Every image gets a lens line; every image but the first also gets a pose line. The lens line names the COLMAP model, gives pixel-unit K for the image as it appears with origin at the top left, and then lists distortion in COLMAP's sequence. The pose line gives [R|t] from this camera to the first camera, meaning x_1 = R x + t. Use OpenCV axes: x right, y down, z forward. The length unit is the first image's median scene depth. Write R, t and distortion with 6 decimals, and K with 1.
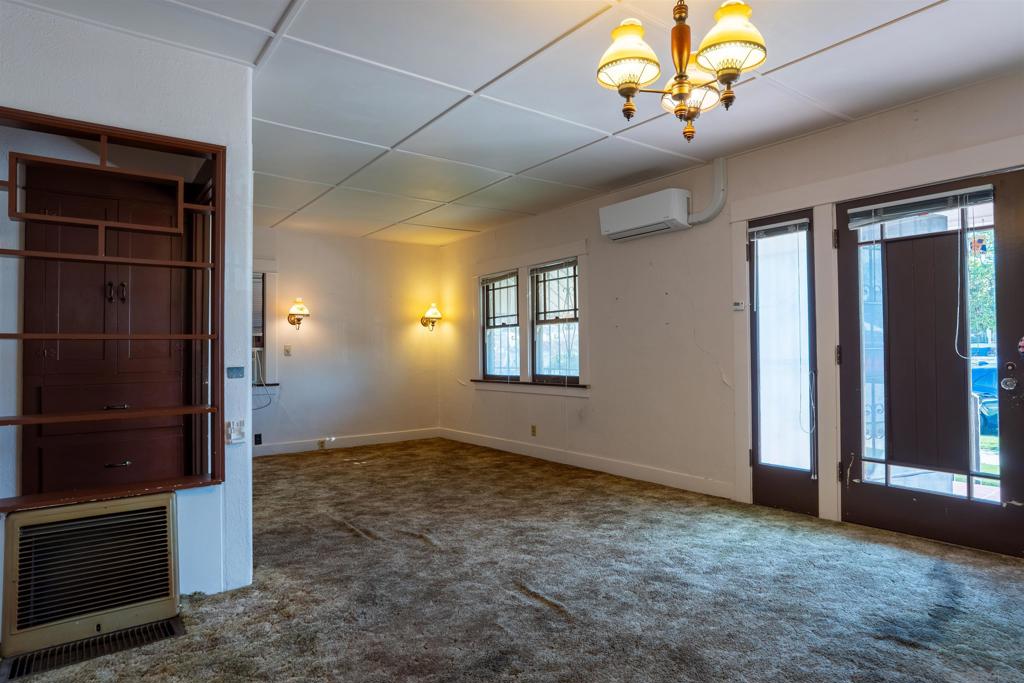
lens RADIAL K [[590.2, 0, 512.0], [0, 590.2, 341.5], [0, 0, 1]] dist [-0.053029, 0.032093]
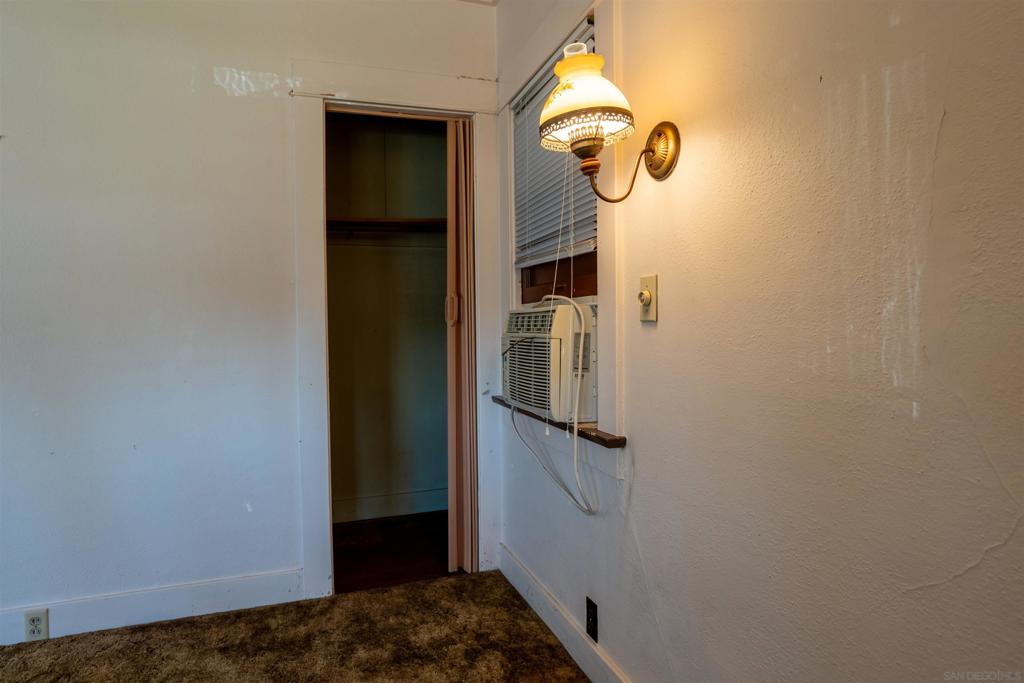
lens RADIAL K [[590.2, 0, 512.0], [0, 590.2, 341.5], [0, 0, 1]] dist [-0.053029, 0.032093]
pose [[-0.314294, 0.041085, -0.948436, -0.296465], [0.040018, 0.998748, 0.030003, 0.042663], [0.948482, -0.028525, -0.315544, 1.958944]]
